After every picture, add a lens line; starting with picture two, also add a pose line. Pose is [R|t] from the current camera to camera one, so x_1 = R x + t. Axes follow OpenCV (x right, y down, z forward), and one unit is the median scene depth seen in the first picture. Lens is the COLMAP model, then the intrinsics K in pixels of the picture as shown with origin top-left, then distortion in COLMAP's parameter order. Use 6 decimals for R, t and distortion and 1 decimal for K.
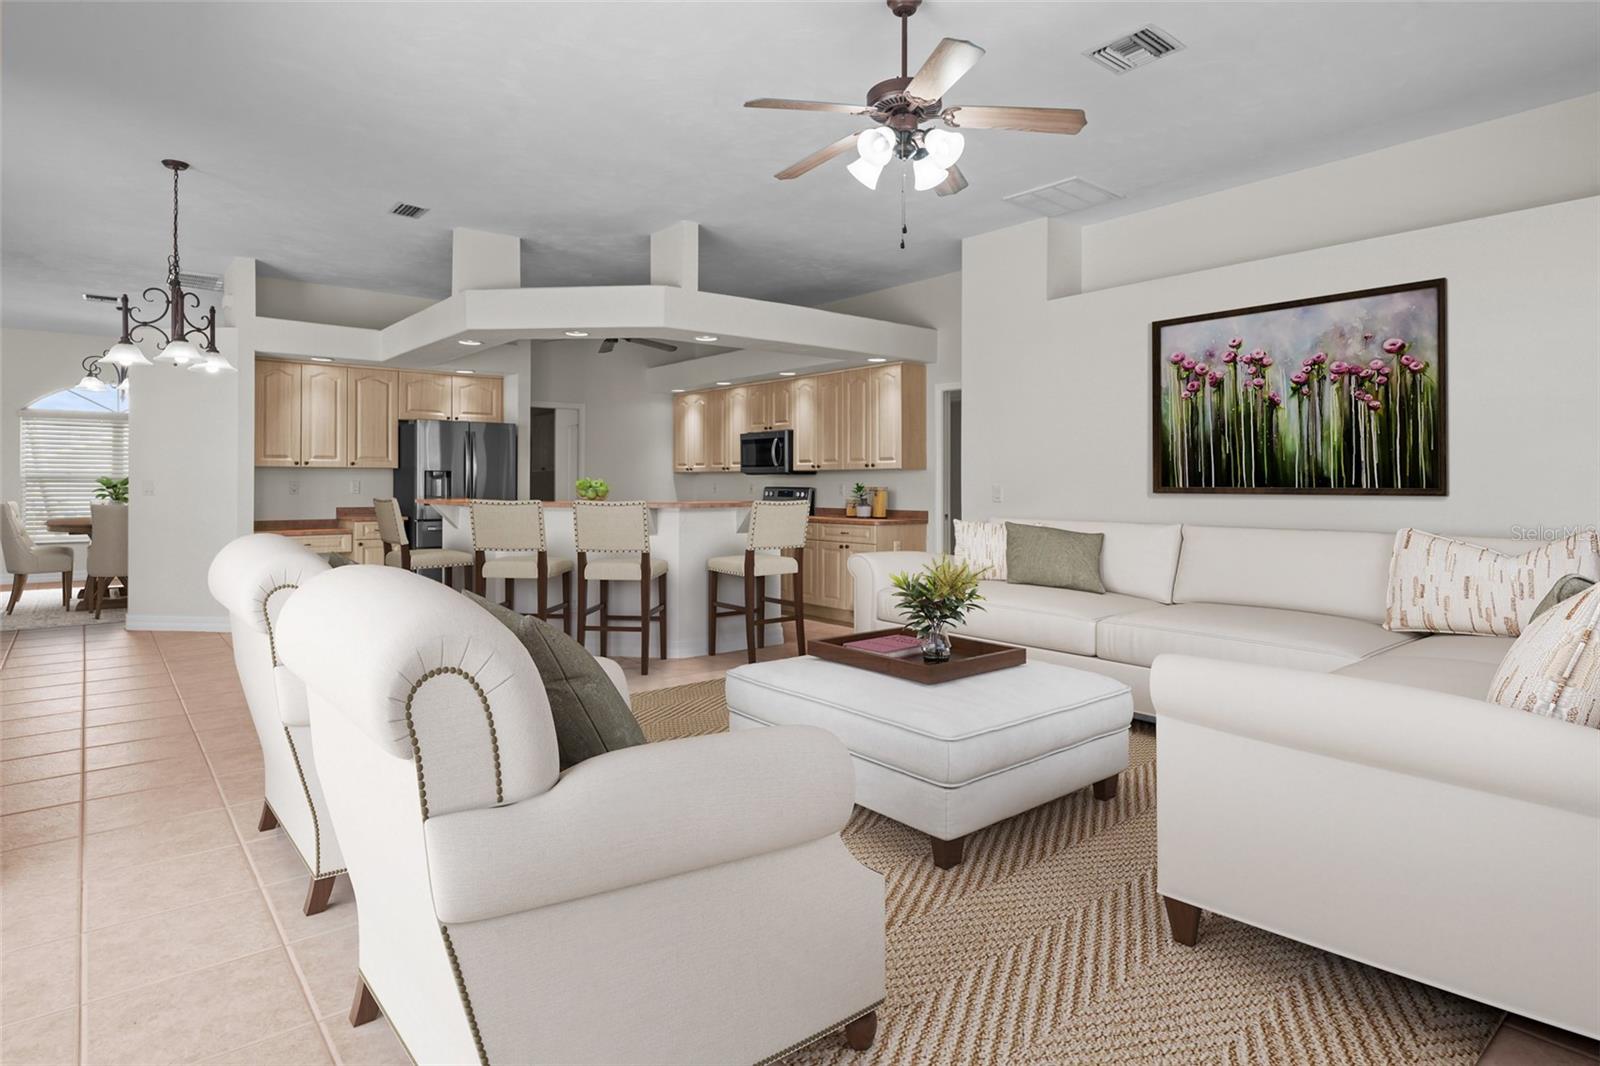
lens RADIAL K [[850.3, 0, 792.9], [0, 850.3, 476.0], [0, 0, 1]] dist [-0.011656, 0.002798]
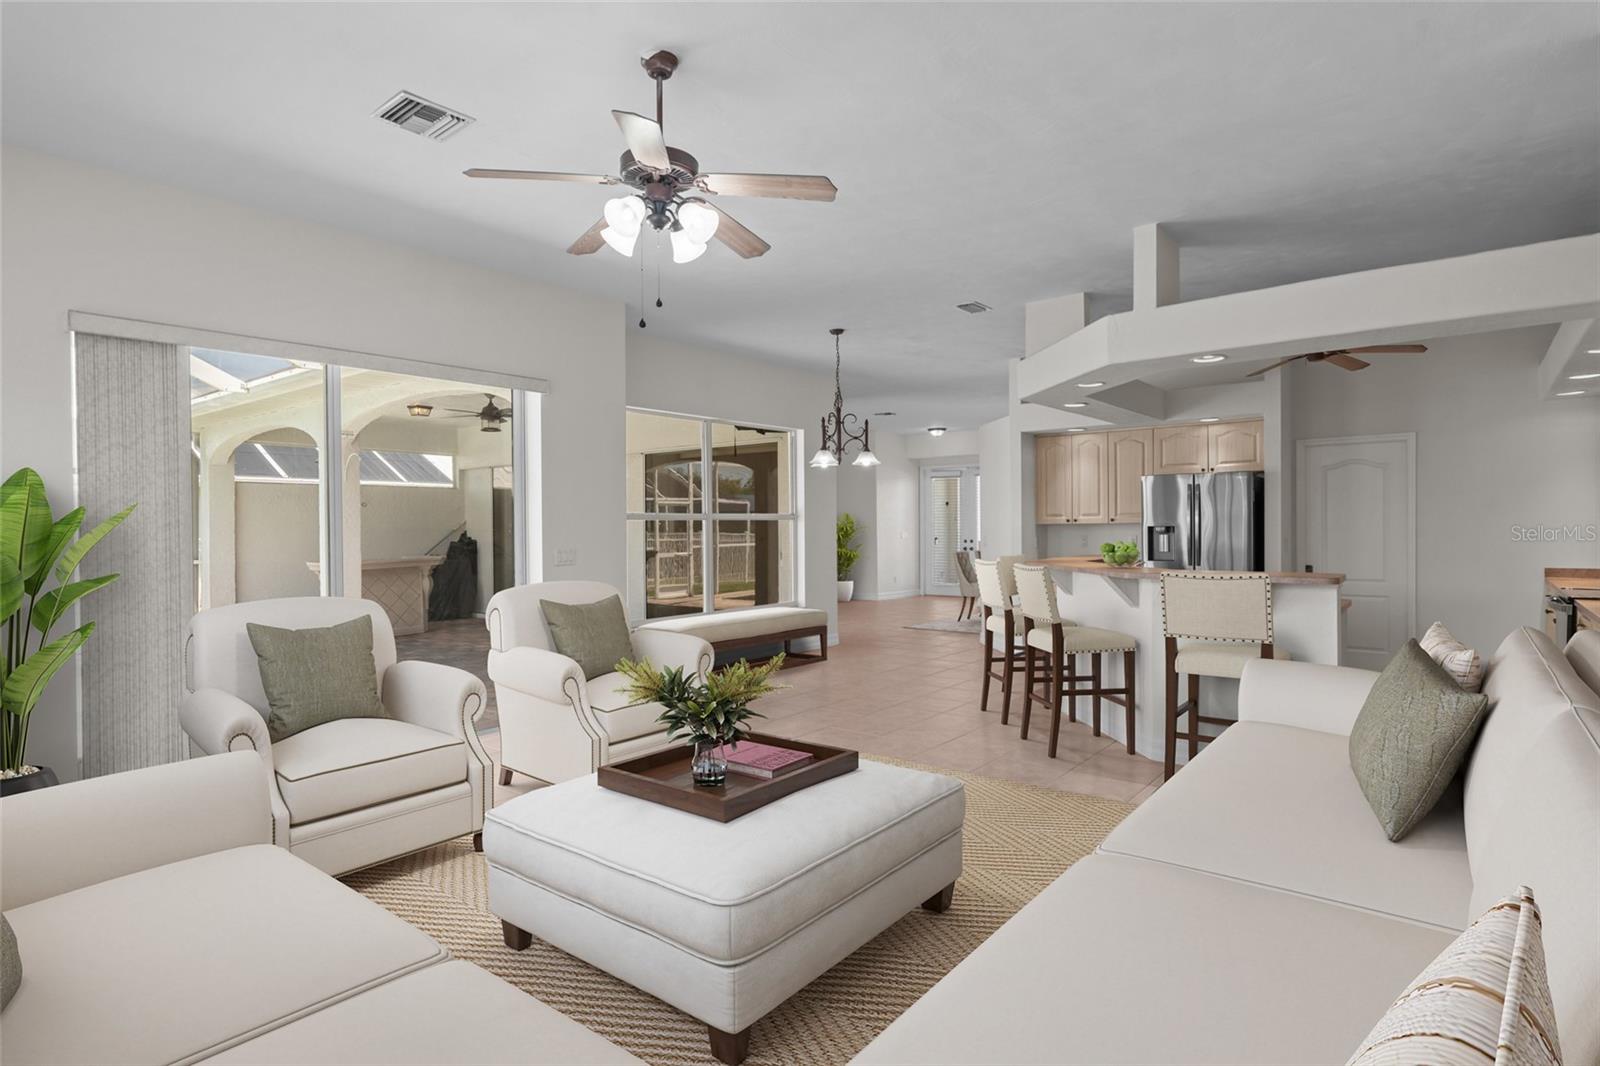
lens RADIAL K [[850.3, 0, 796.7], [0, 850.3, 540.2], [0, 0, 1]] dist [-0.011656, 0.002798]
pose [[0.203736, 0.010701, -0.978967, 0.451611], [0.017262, 0.999746, 0.014520, -0.011255], [0.978874, -0.019858, 0.203499, 0.369819]]
